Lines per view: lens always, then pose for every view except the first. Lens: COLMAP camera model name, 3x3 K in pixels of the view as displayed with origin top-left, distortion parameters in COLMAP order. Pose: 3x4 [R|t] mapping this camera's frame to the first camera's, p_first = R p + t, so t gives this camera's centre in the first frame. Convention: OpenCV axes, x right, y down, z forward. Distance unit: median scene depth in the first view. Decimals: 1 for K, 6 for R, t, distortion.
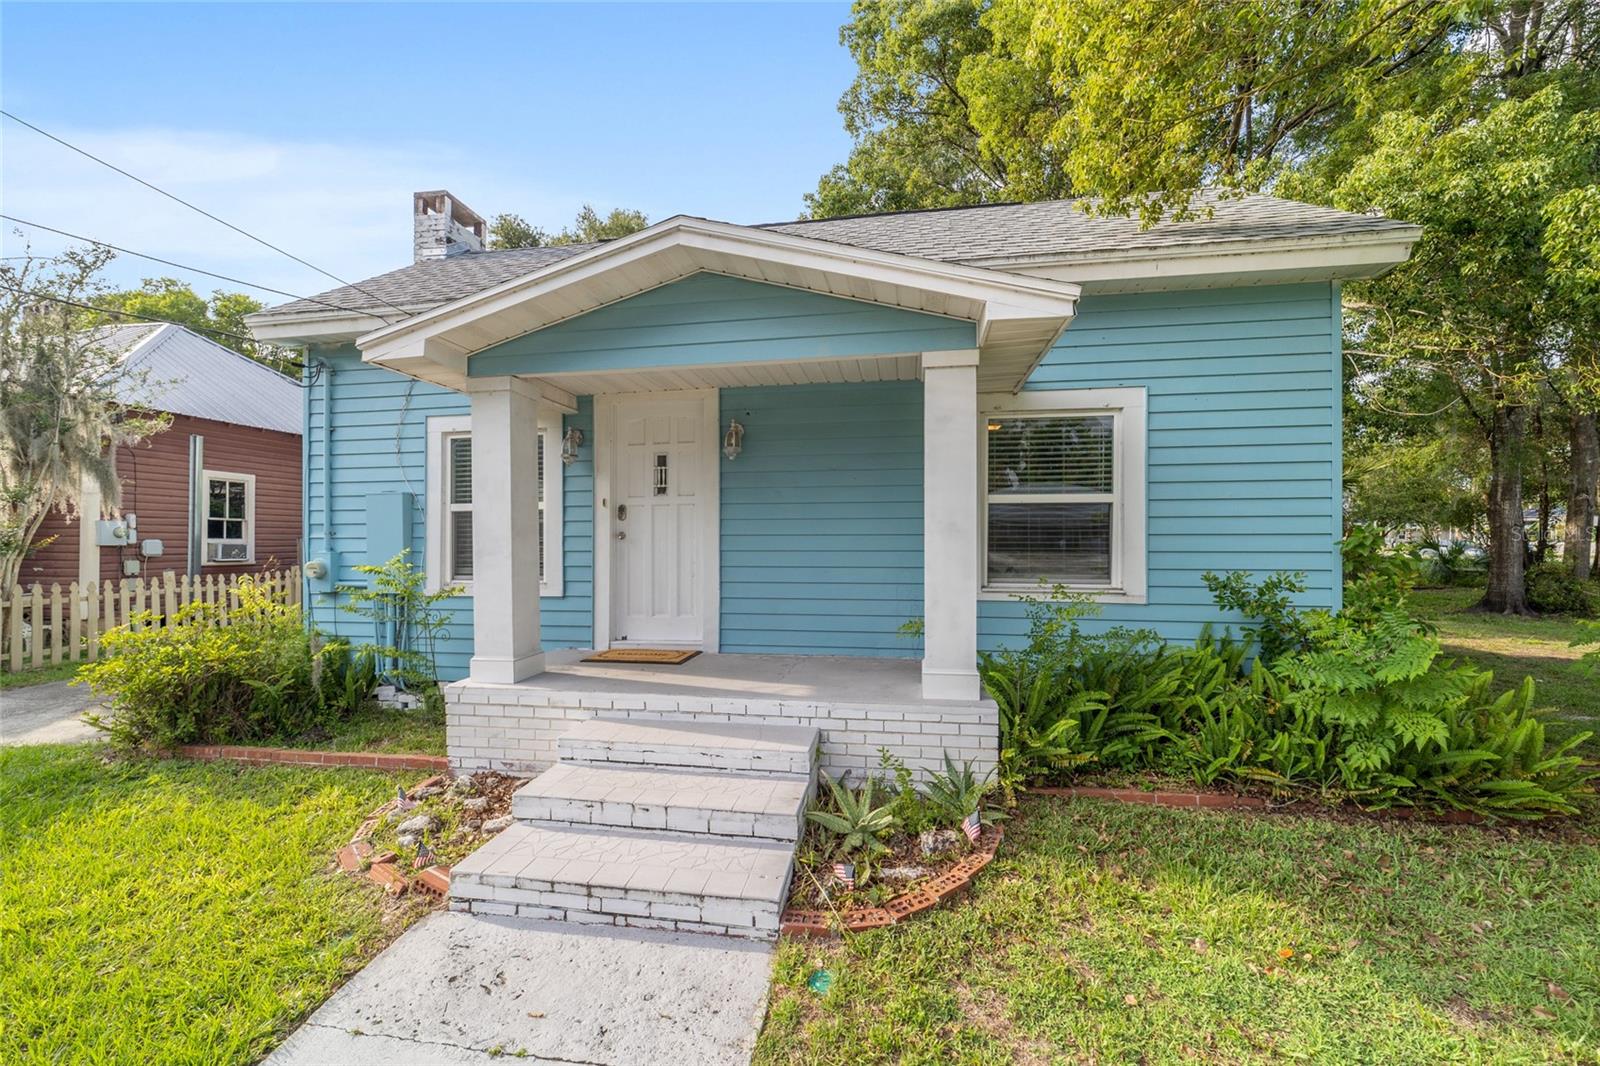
lens RADIAL K [[618.5, 0, 796.1], [0, 618.5, 539.5], [0, 0, 1]] dist [-0.018376, 0.008996]
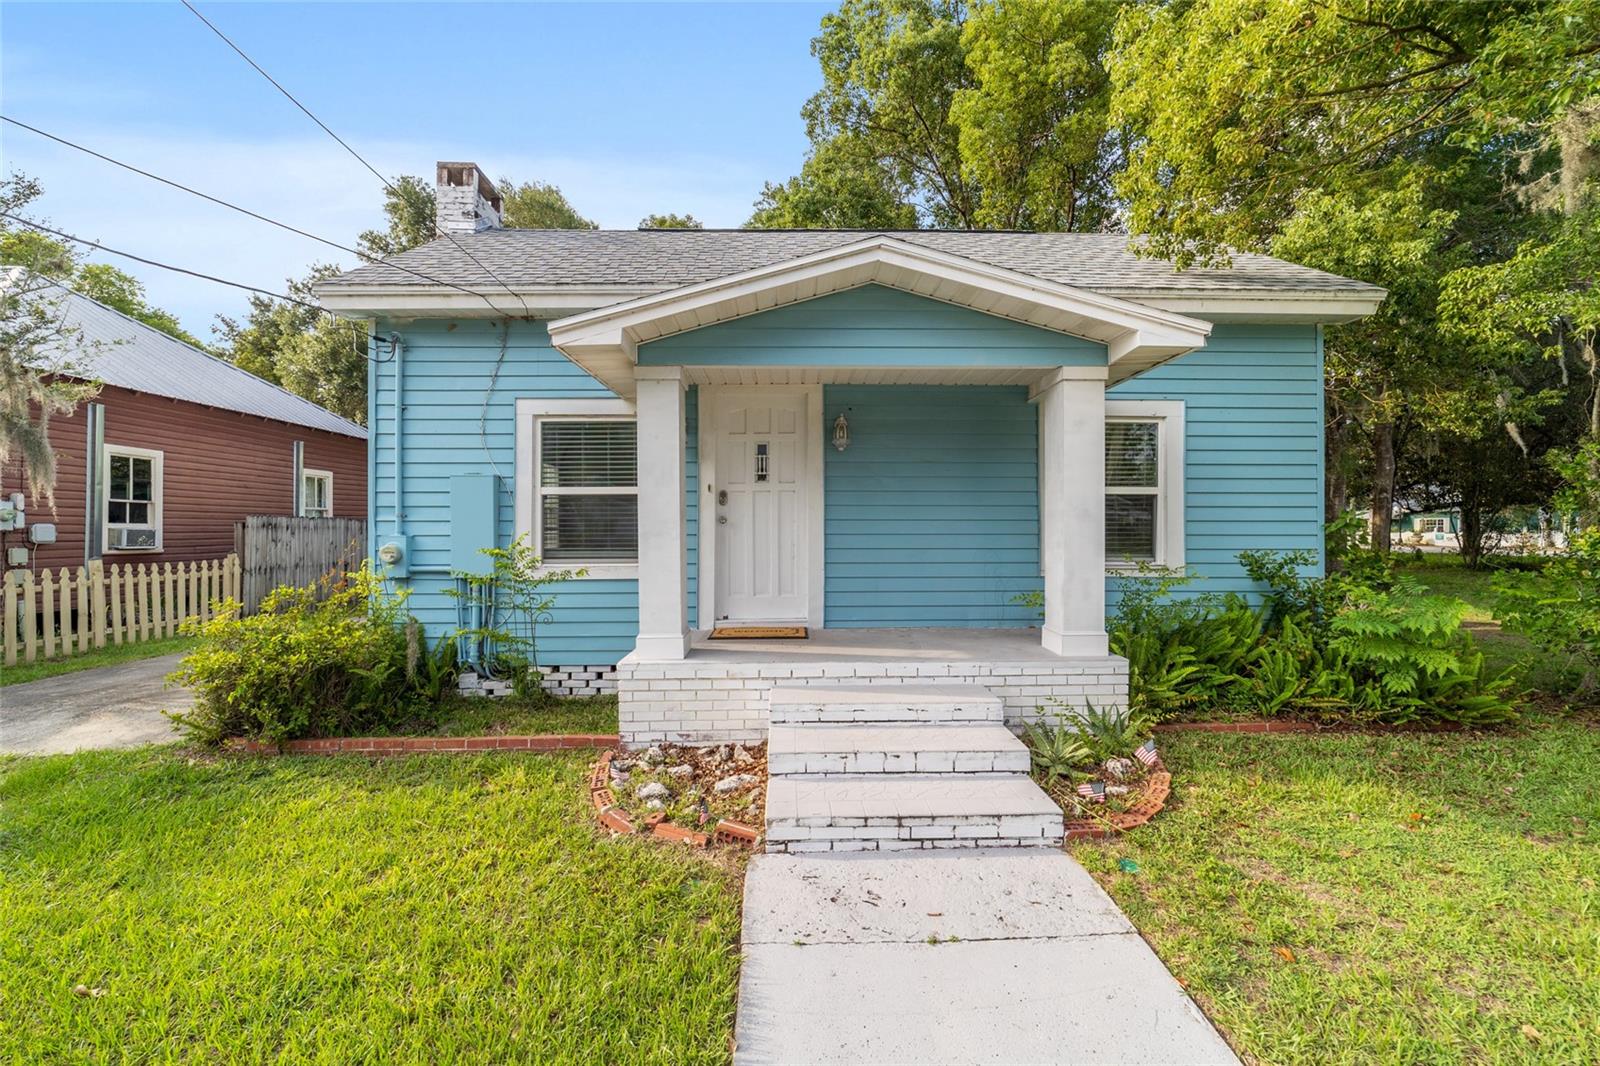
lens RADIAL K [[614.9, 0, 799.2], [0, 614.9, 525.8], [0, 0, 1]] dist [-0.020576, 0.010077]
pose [[0.983795, 0.003835, 0.179253, -0.403713], [-0.002969, 0.999983, -0.005104, 0.010372], [-0.179270, 0.004489, 0.983790, -0.058663]]
